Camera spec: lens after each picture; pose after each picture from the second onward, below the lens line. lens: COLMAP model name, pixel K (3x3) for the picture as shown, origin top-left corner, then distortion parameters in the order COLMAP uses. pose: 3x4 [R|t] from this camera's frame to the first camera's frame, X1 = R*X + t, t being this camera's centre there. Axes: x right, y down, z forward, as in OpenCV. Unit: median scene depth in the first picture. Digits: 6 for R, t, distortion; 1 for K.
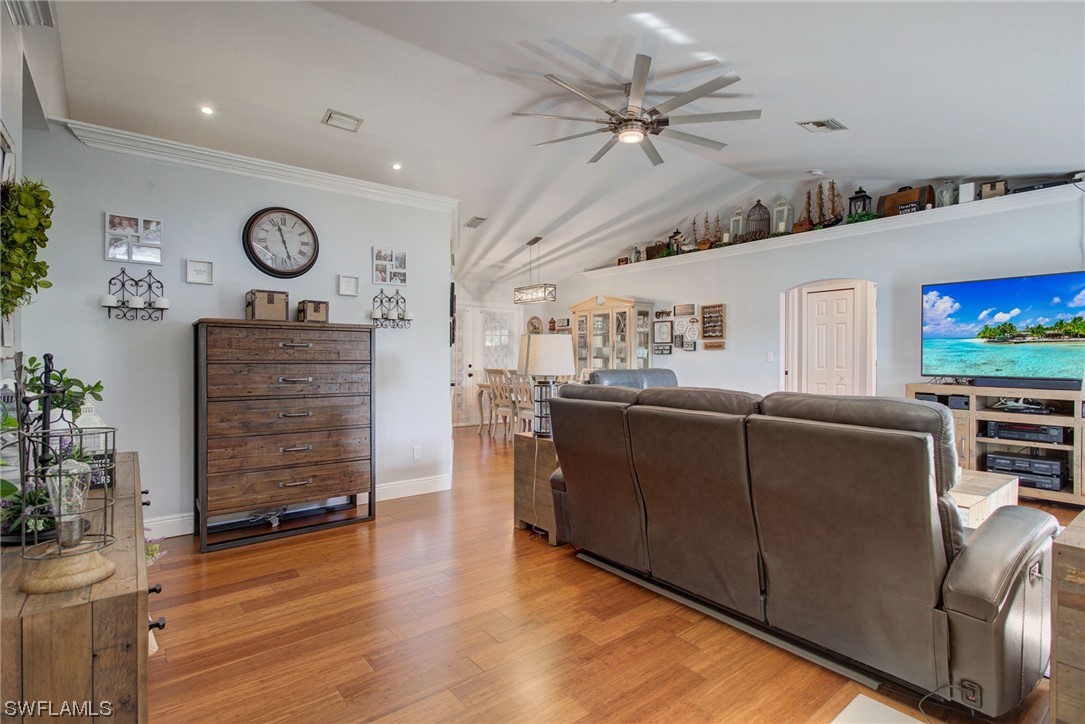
lens RADIAL K [[528.3, 0, 535.5], [0, 528.3, 361.5], [0, 0, 1]] dist [-0.009141, 0.001998]
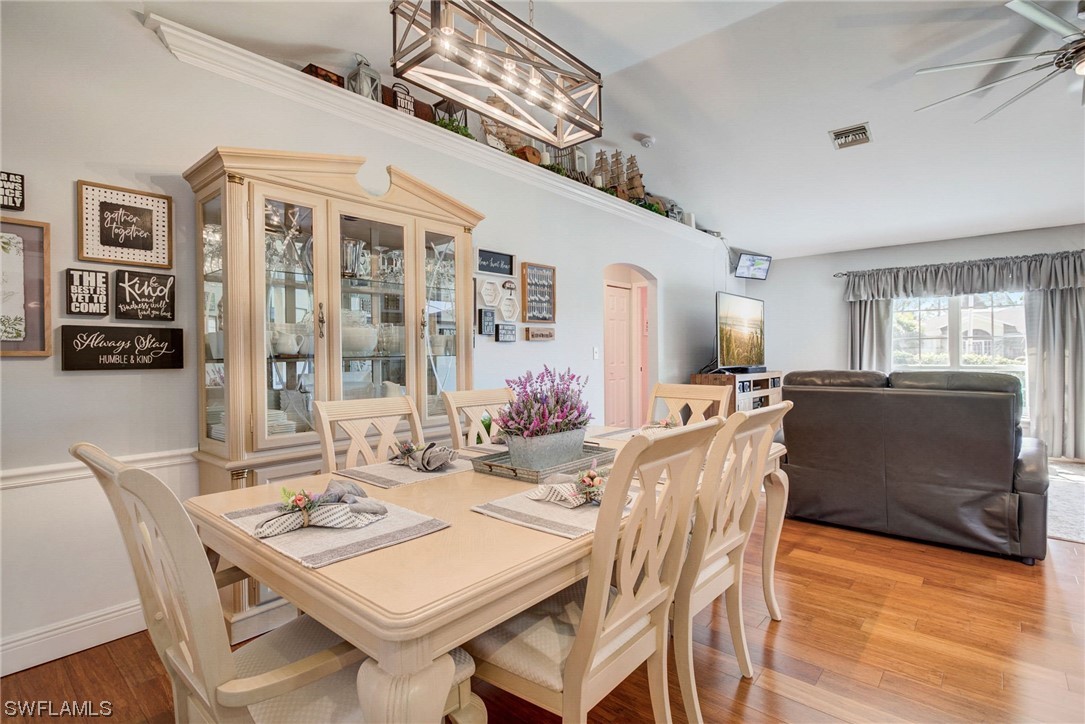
lens RADIAL K [[528.3, 0, 537.0], [0, 528.3, 355.8], [0, 0, 1]] dist [-0.009141, 0.001998]
pose [[-0.189467, -0.006353, 0.981866, -0.221024], [0.016582, 0.999816, 0.009669, -0.011157], [-0.981747, 0.018113, -0.189327, 1.037326]]
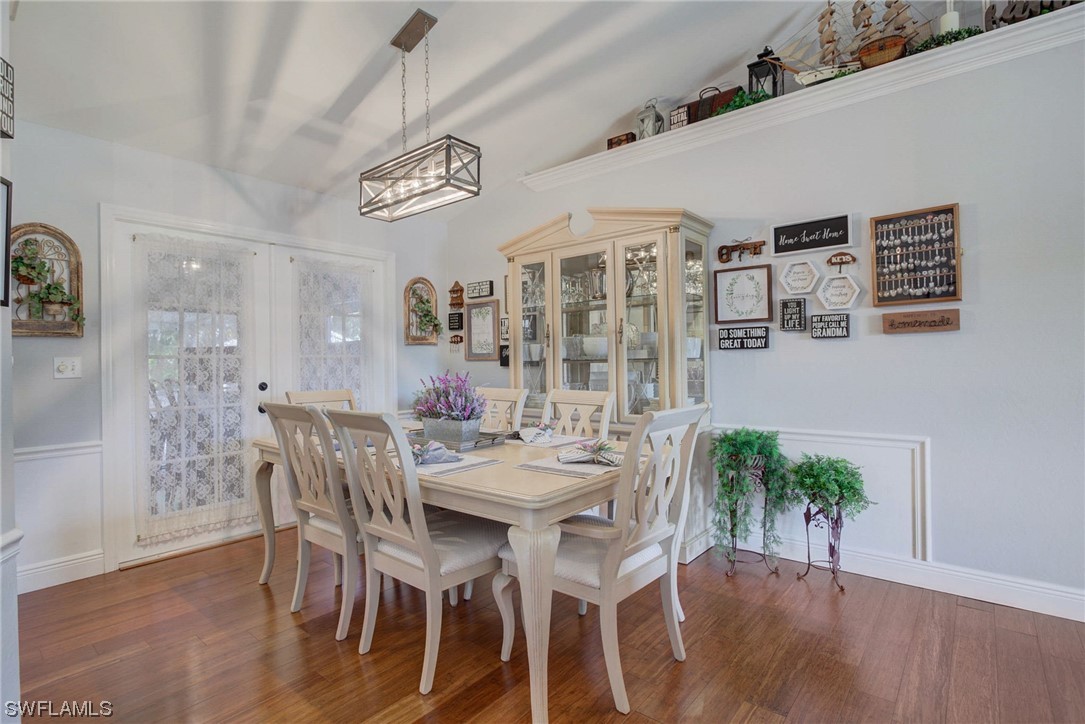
lens RADIAL K [[528.3, 0, 524.9], [0, 528.3, 364.7], [0, 0, 1]] dist [-0.009141, 0.001998]
pose [[0.981865, -0.020797, 0.188440, 0.000044], [0.020832, 0.999781, 0.001796, -0.006249], [-0.188436, 0.002162, 0.982083, 0.644001]]
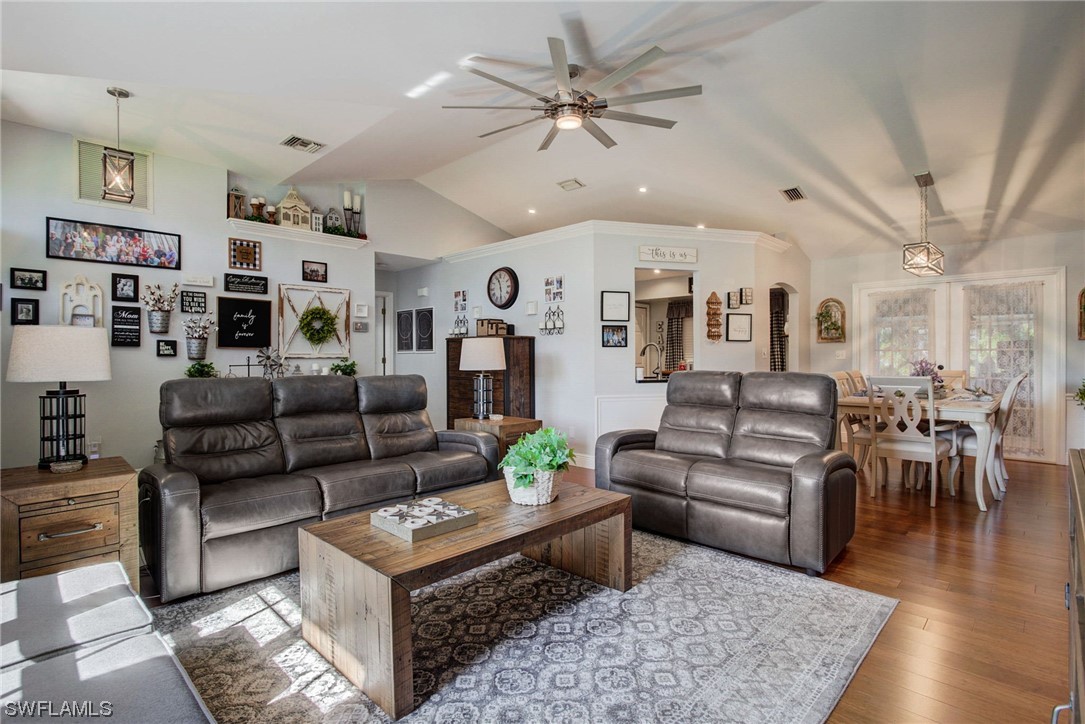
lens RADIAL K [[528.3, 0, 535.2], [0, 528.3, 358.4], [0, 0, 1]] dist [-0.009141, 0.001998]
pose [[0.131676, -0.003545, -0.991286, 0.584288], [-0.005081, 0.999978, -0.004251, 0.002188], [0.991280, 0.005596, 0.131655, 0.429292]]
